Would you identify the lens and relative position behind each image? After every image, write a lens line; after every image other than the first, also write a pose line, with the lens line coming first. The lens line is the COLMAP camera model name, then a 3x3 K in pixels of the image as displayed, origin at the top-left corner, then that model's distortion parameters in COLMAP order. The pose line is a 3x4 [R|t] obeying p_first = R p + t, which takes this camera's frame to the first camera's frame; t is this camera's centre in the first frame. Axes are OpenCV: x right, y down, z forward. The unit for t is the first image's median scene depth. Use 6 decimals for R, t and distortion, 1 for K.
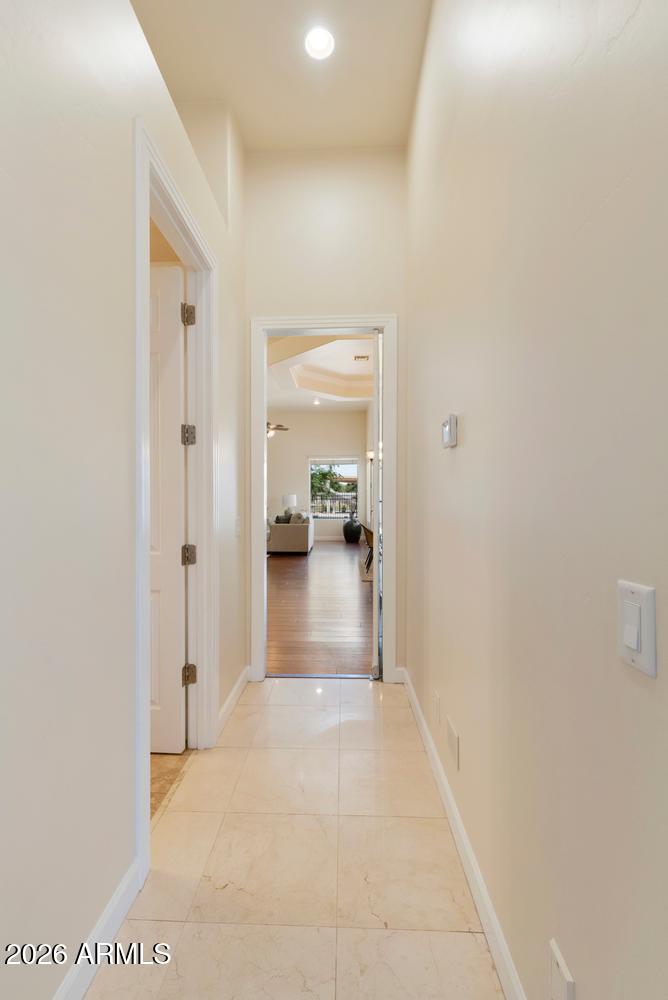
lens RADIAL K [[443.2, 0, 330.4], [0, 443.2, 494.8], [0, 0, 1]] dist [0.000233, -0.000121]
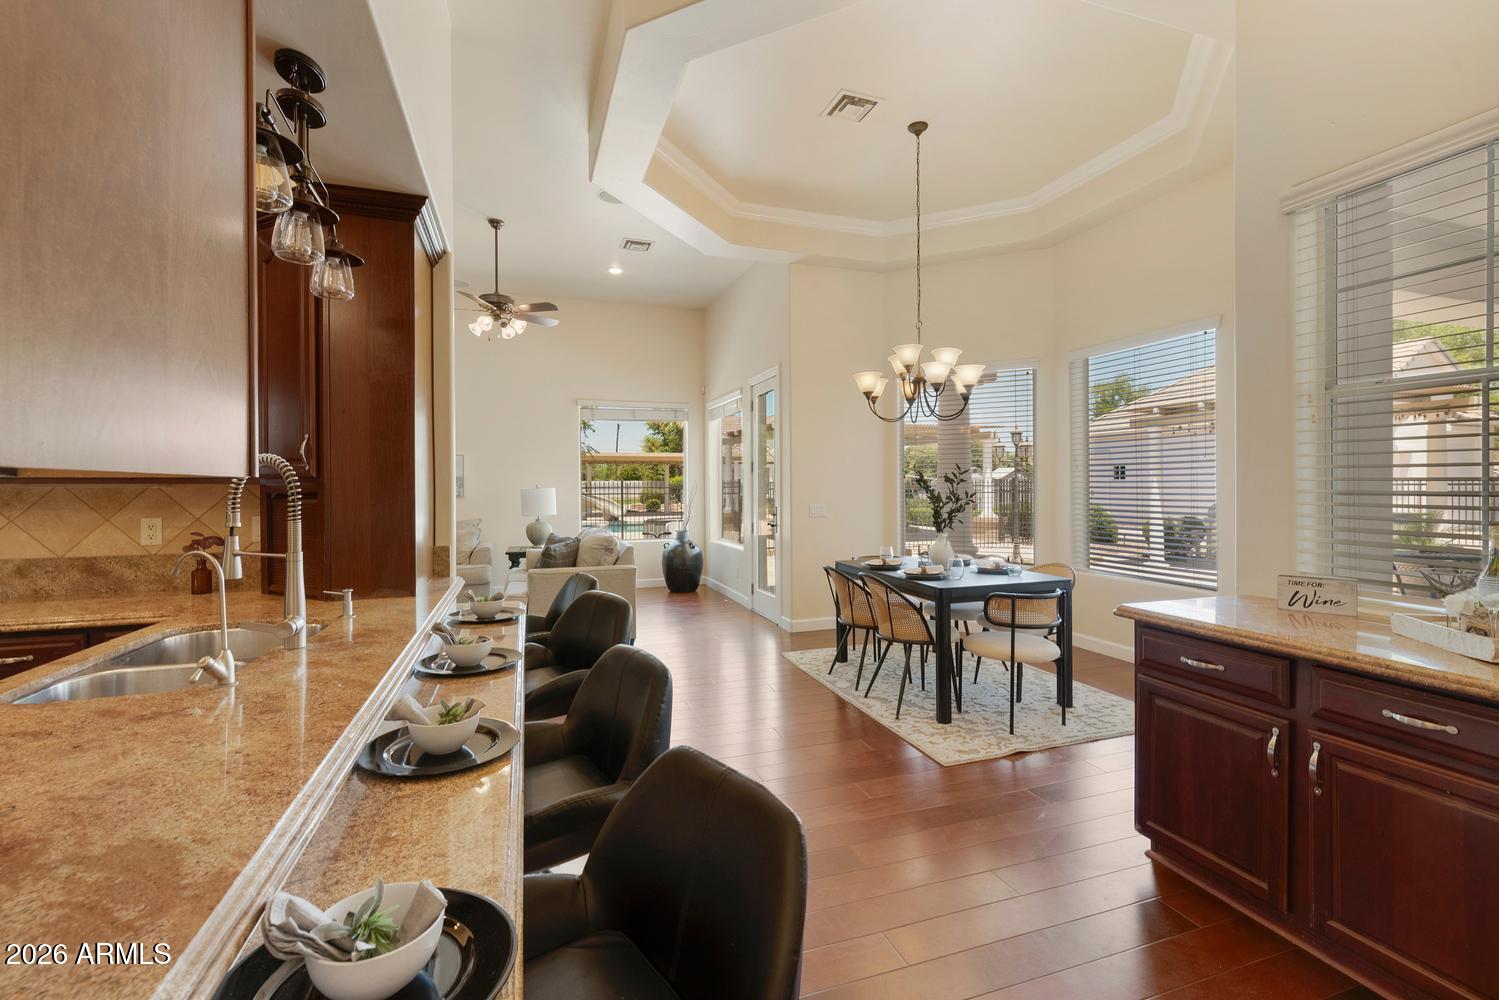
lens RADIAL K [[653.4, 0, 750.8], [0, 653.4, 486.7], [0, 0, 1]] dist [-0.003017, 0.000086]
pose [[0.936649, -0.002064, 0.350262, -0.121145], [0.000605, 0.999991, 0.004276, -0.003954], [-0.350268, -0.003793, 0.936642, 0.347357]]
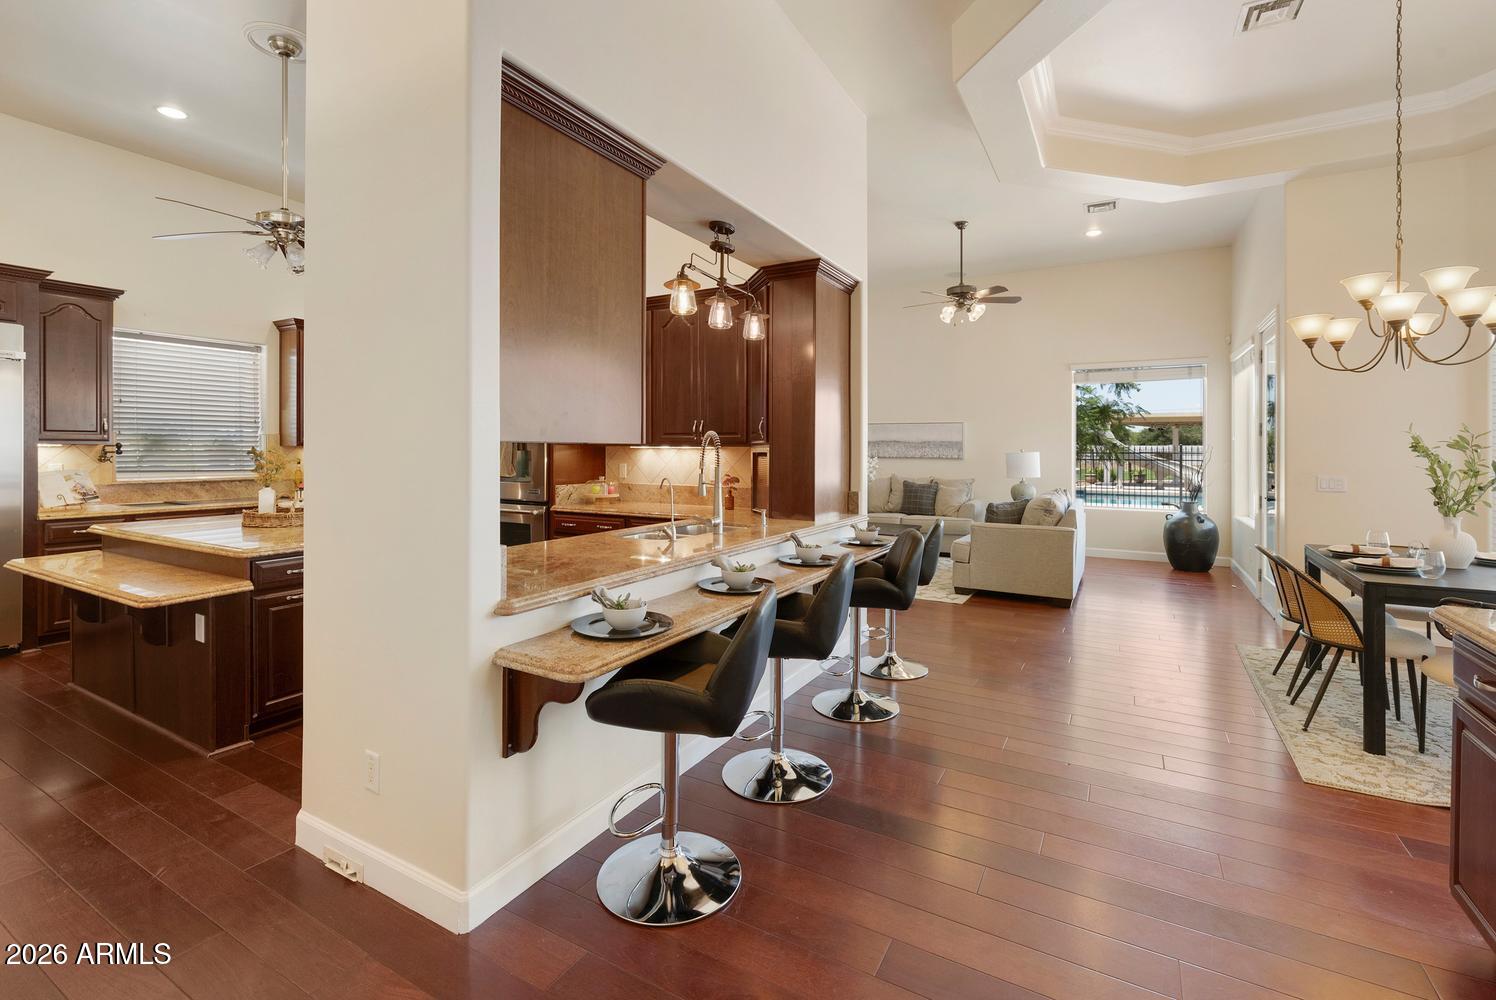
lens RADIAL K [[663.0, 0, 750.3], [0, 663.0, 445.6], [0, 0, 1]] dist [0.000233, -0.000121]
pose [[0.881596, 0.002964, -0.471995, -0.019935], [-0.004516, 0.999987, -0.002156, -0.004022], [0.471982, 0.004032, 0.881599, 0.277776]]
